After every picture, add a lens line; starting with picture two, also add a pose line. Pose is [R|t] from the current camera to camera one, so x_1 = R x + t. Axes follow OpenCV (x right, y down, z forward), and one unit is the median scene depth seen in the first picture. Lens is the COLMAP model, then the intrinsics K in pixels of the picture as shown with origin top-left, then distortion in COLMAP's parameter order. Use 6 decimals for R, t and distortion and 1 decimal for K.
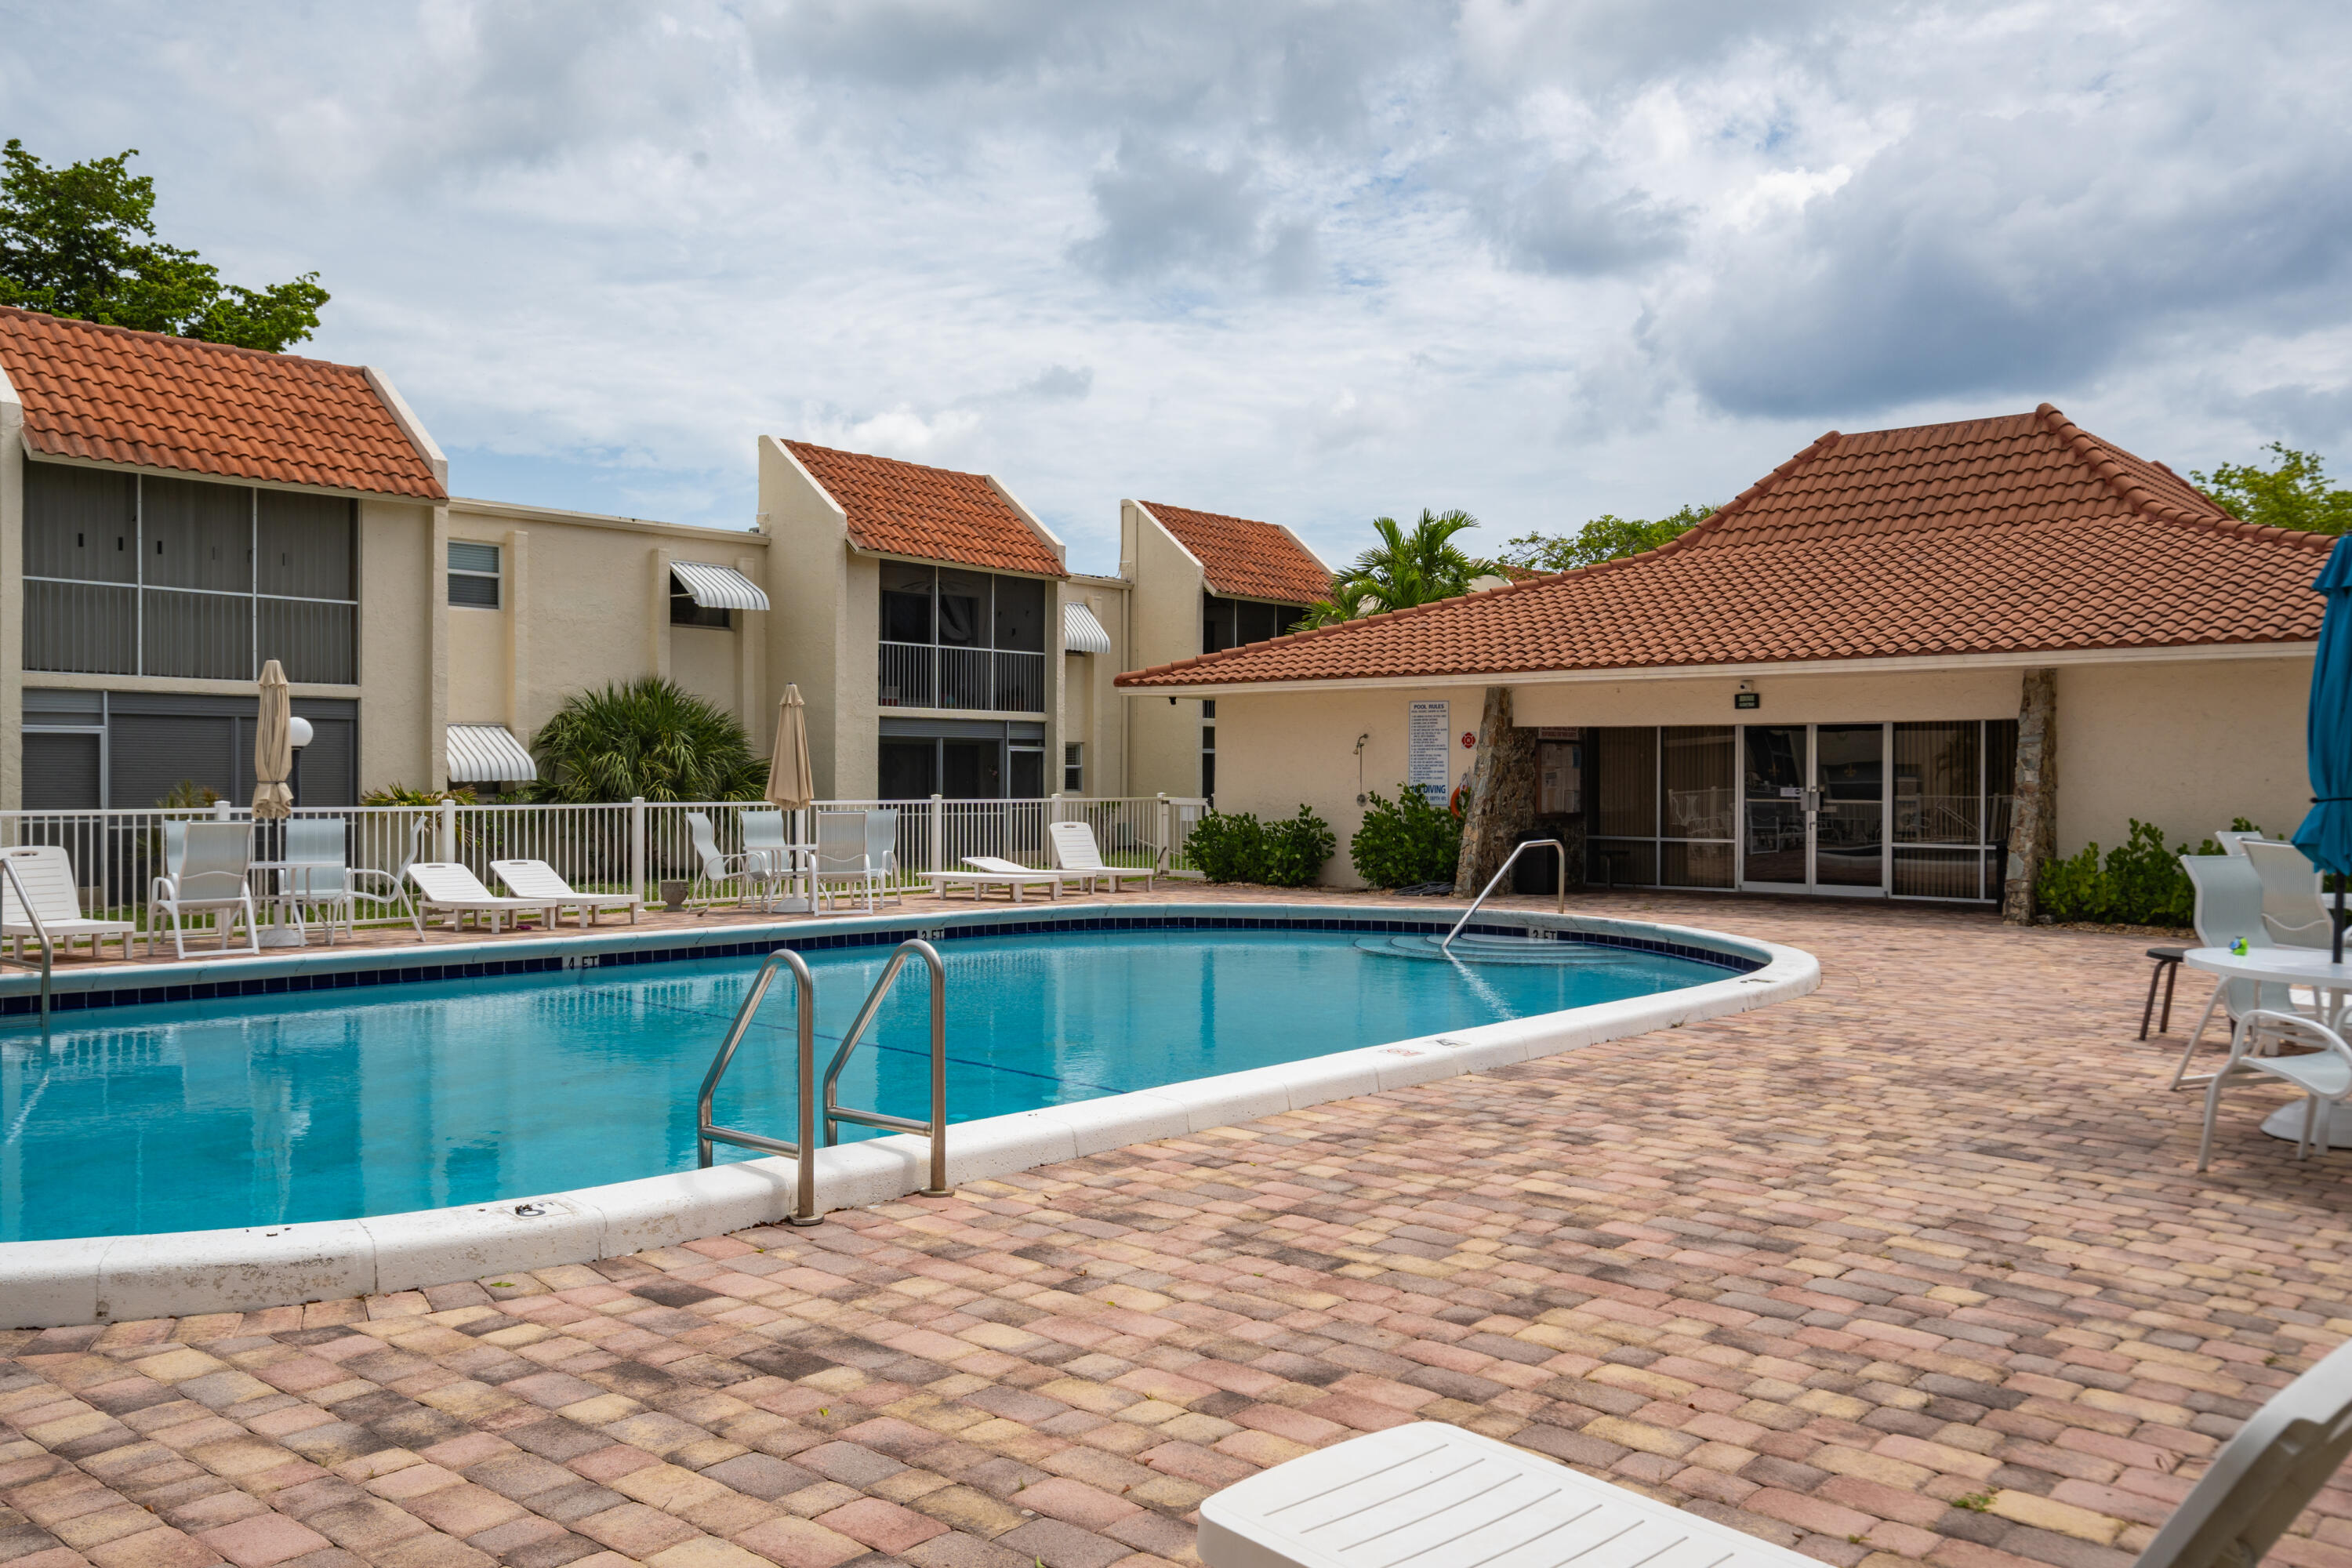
lens RADIAL K [[1912.1, 0, 1172.1], [0, 1912.1, 785.1], [0, 0, 1]] dist [0.014505, 0.001139]
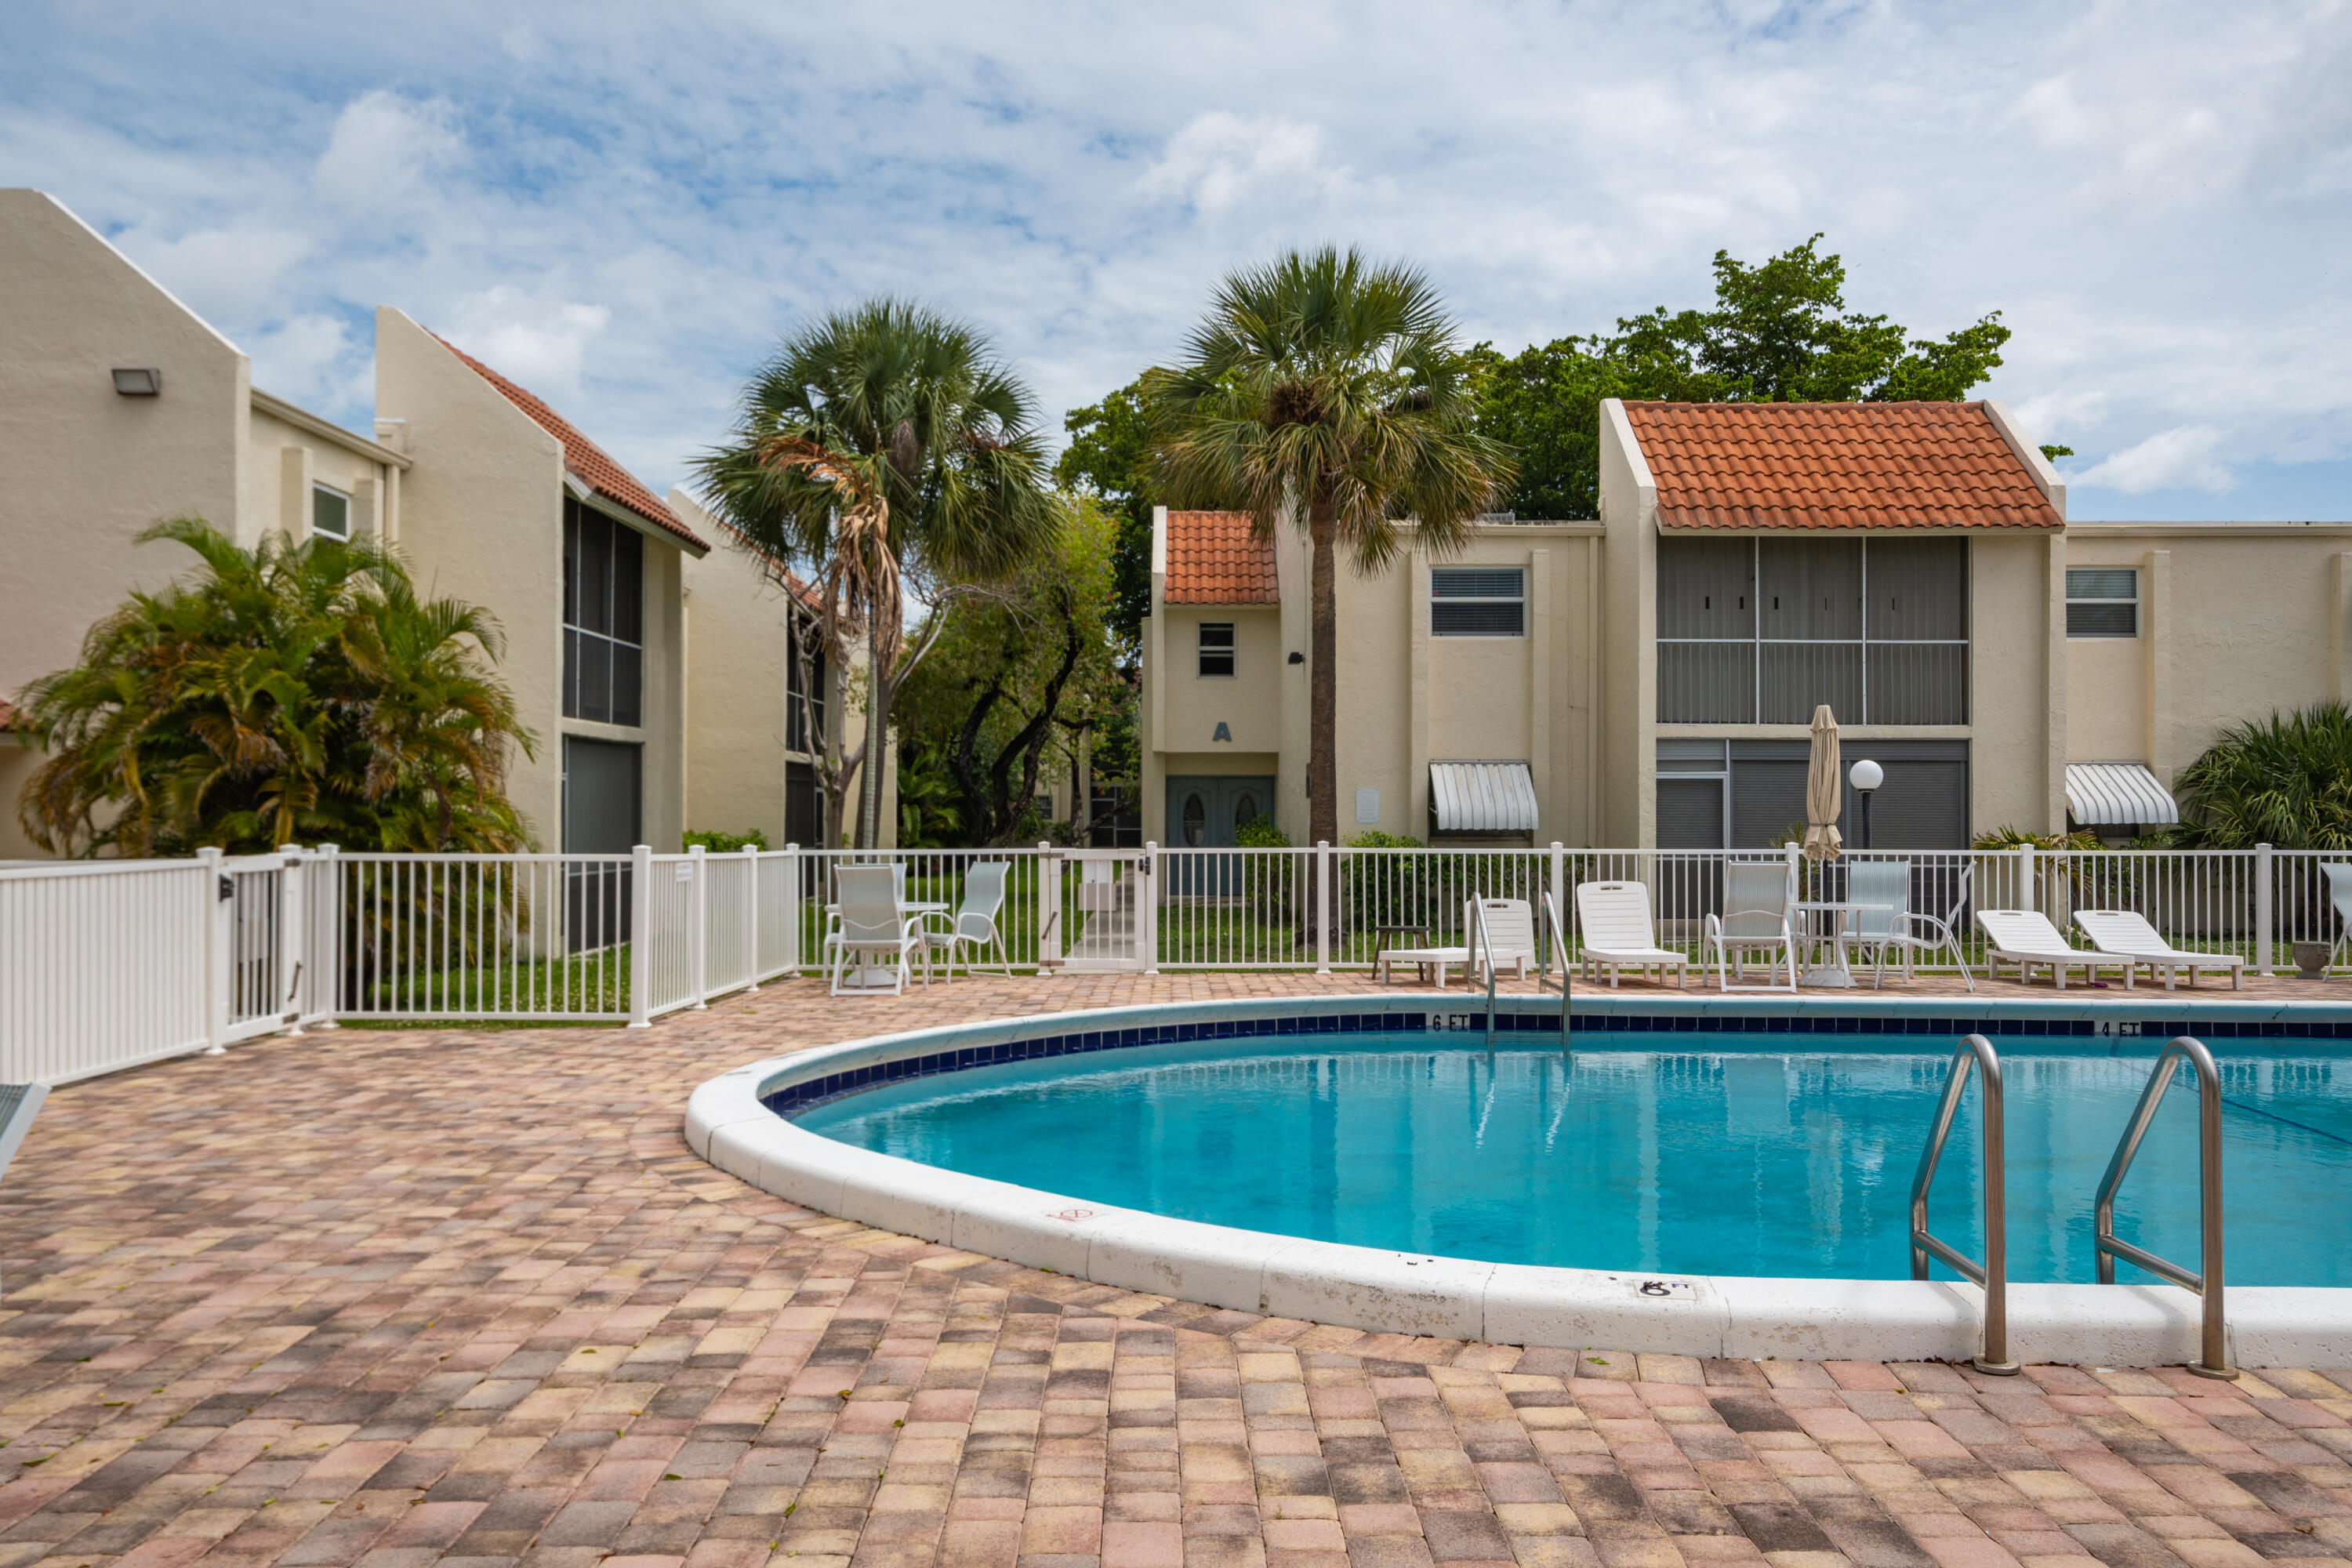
lens RADIAL K [[1912.1, 0, 1173.6], [0, 1912.1, 785.2], [0, 0, 1]] dist [0.014505, 0.001139]
pose [[0.640832, -0.011703, -0.767592, 0.091501], [-0.004710, 0.999805, -0.019175, -0.001383], [0.767667, 0.015903, 0.640652, 0.086479]]
